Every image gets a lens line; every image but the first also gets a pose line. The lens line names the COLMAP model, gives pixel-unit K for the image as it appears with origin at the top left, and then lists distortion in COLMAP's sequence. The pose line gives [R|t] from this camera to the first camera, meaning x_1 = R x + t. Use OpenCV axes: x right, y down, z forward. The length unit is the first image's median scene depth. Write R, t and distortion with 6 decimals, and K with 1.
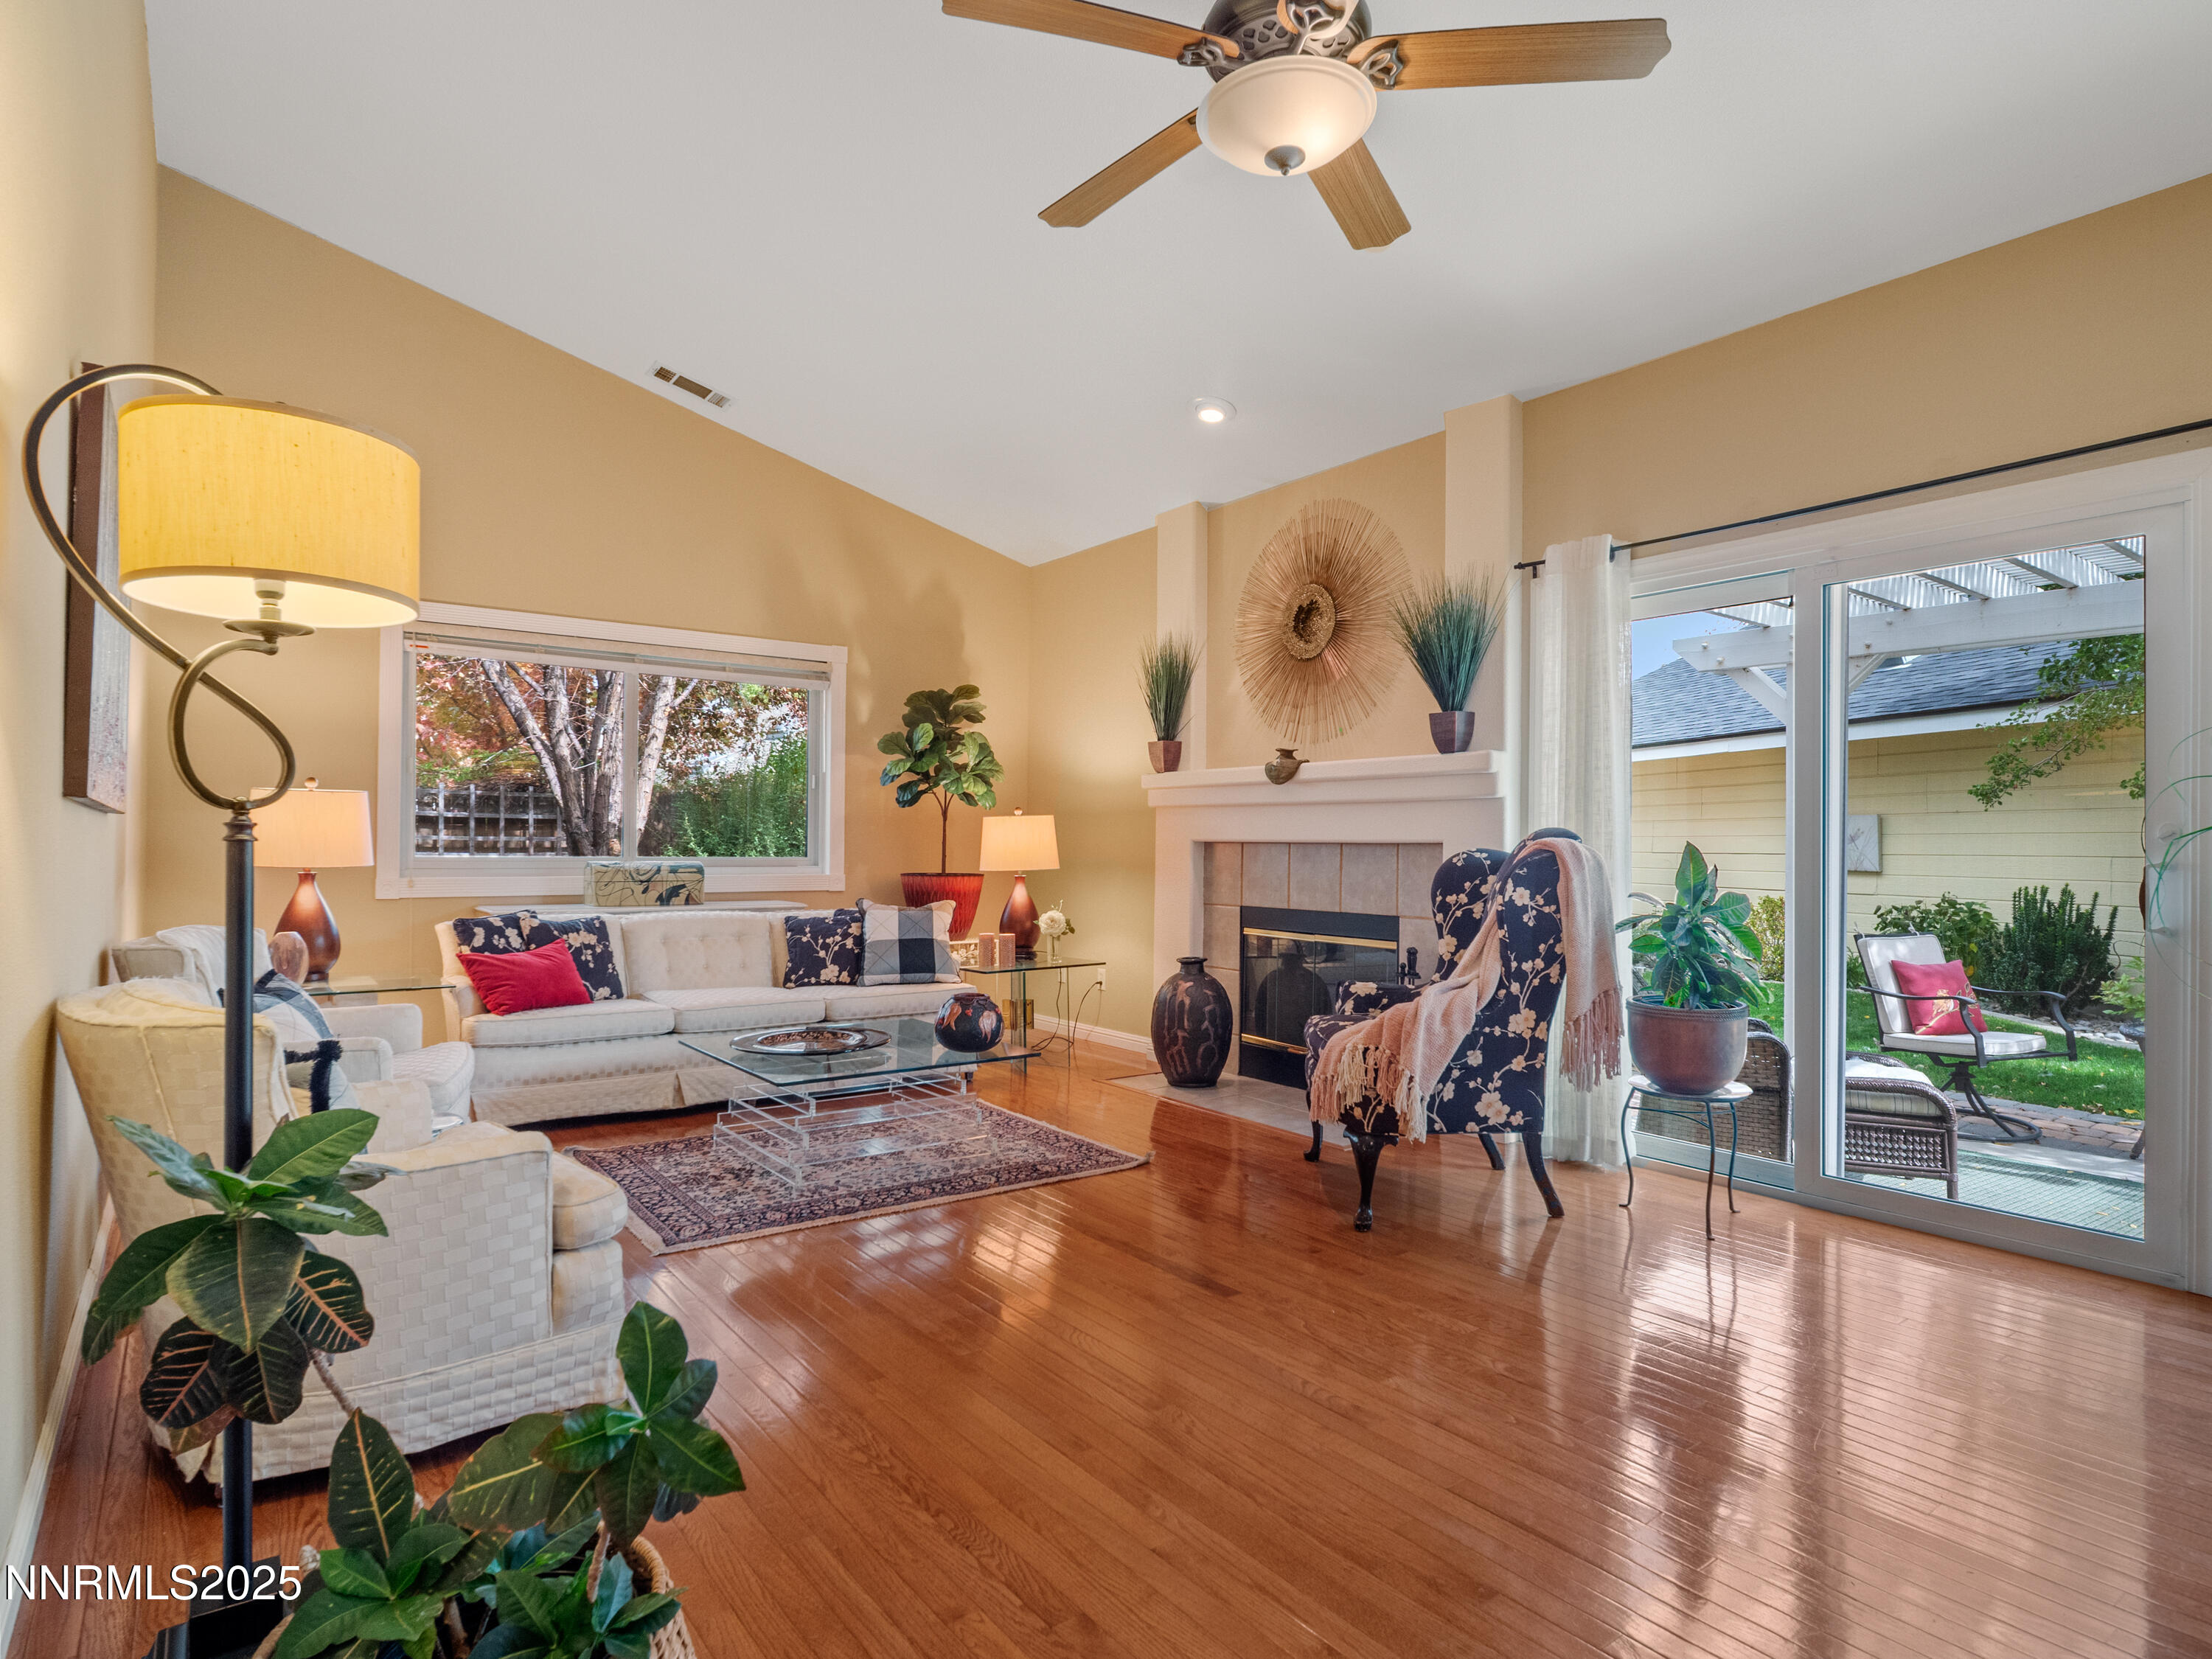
lens RADIAL K [[1207.4, 0, 1088.5], [0, 1207.4, 829.8], [0, 0, 1]] dist [0.002780, -0.005671]
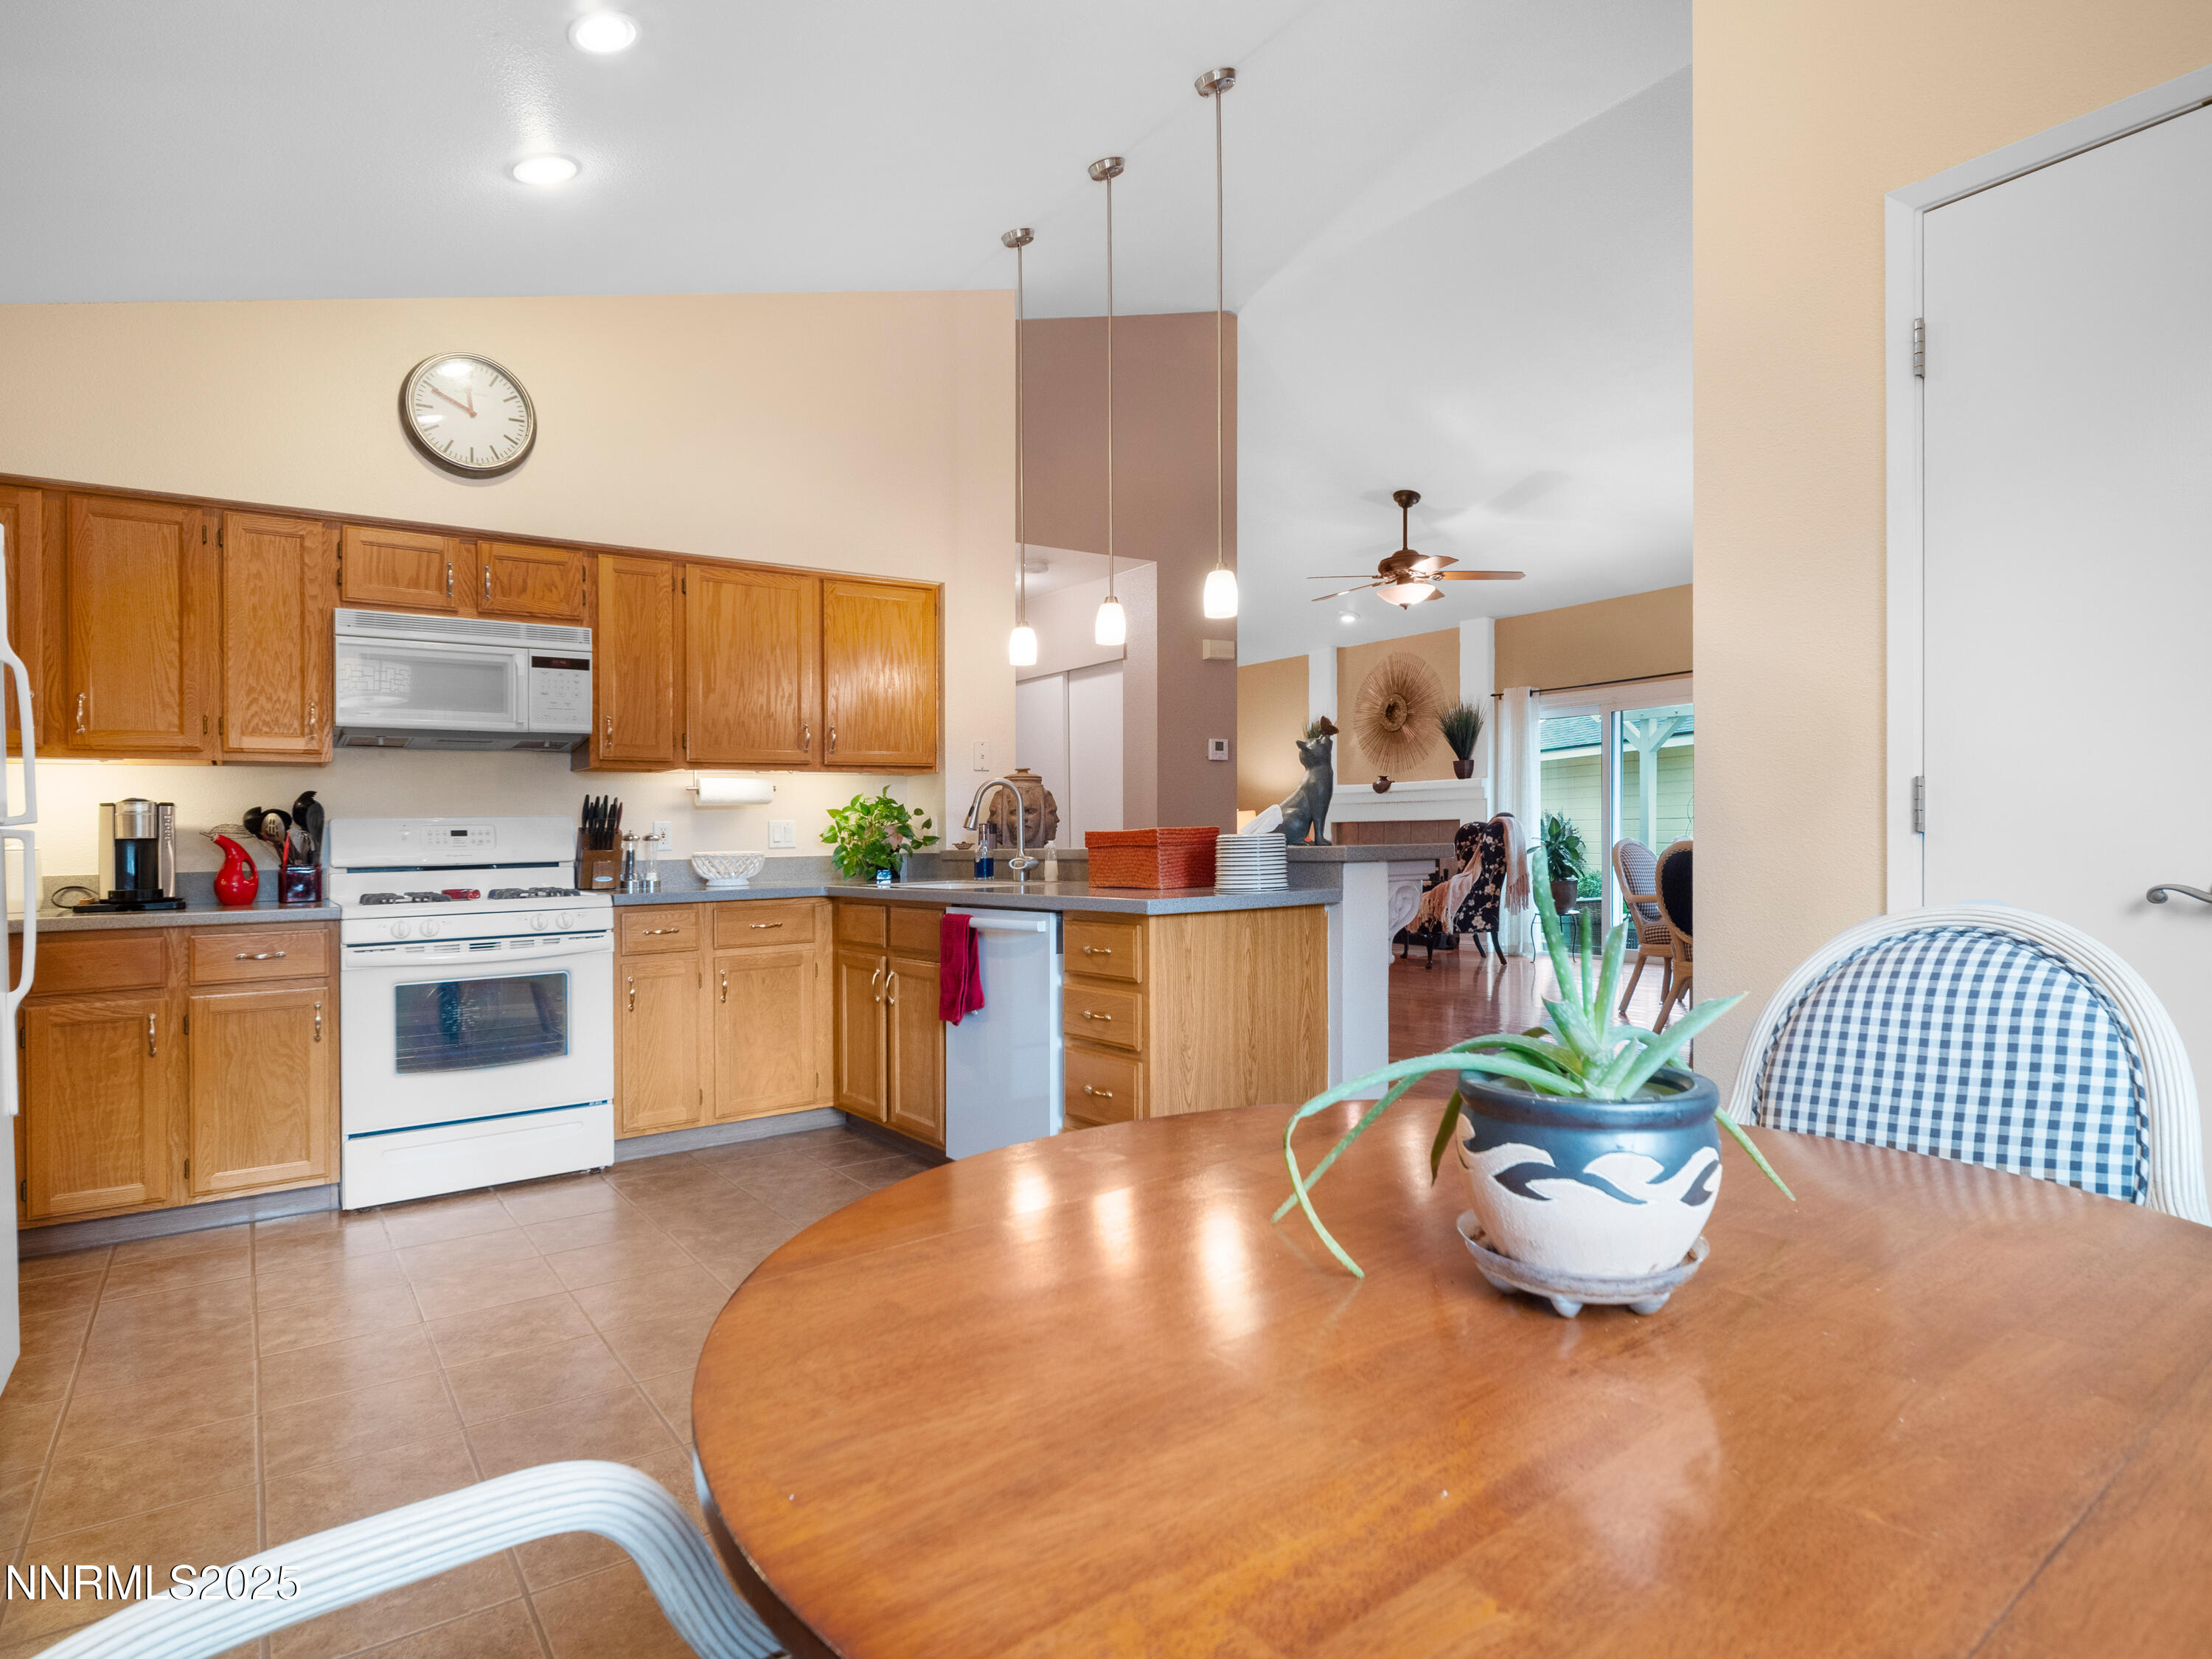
lens RADIAL K [[1207.4, 0, 1089.8], [0, 1207.4, 891.1], [0, 0, 1]] dist [0.002780, -0.005671]
pose [[0.999377, -0.027812, -0.021731, -0.359665], [0.029185, 0.997414, 0.065680, -0.025071], [0.019848, -0.066274, 0.997604, -1.301591]]
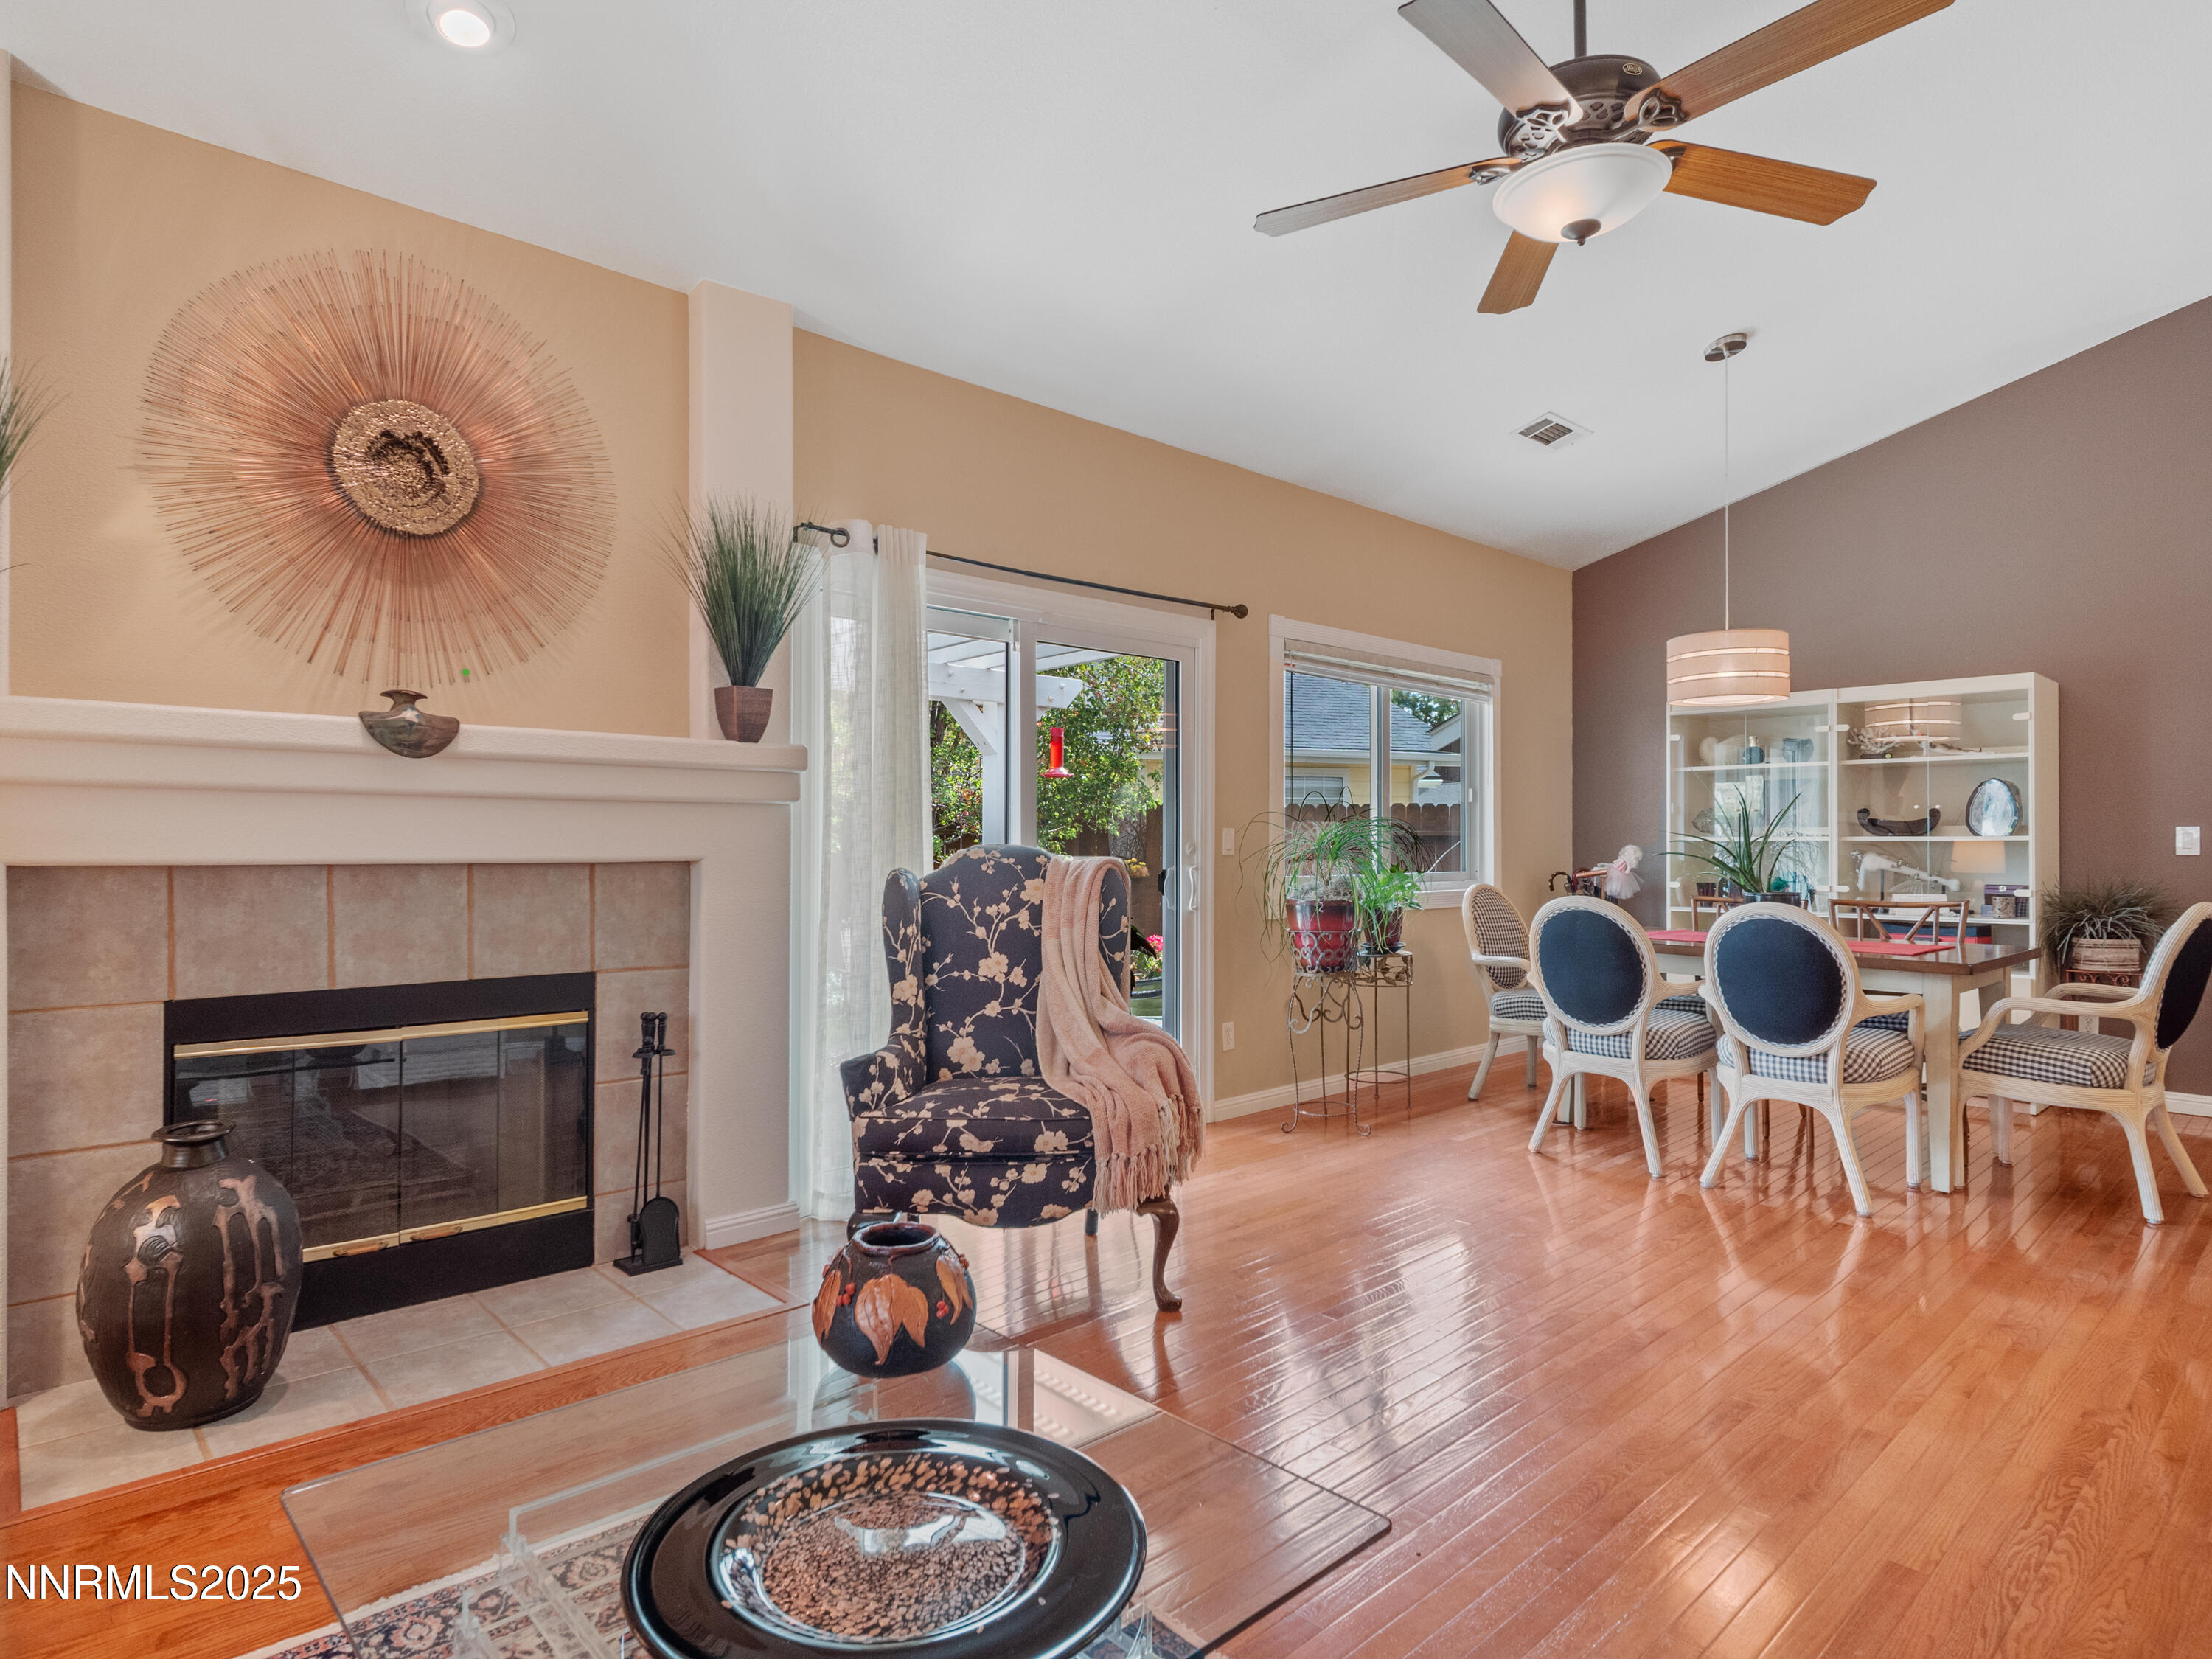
lens RADIAL K [[1207.4, 0, 1093.9], [0, 1207.4, 839.1], [0, 0, 1]] dist [0.002780, -0.005671]
pose [[-0.103171, 0.004138, 0.994655, -0.503328], [-0.006140, 0.999970, -0.004797, -0.000106], [-0.994645, -0.006602, -0.103142, 0.919716]]
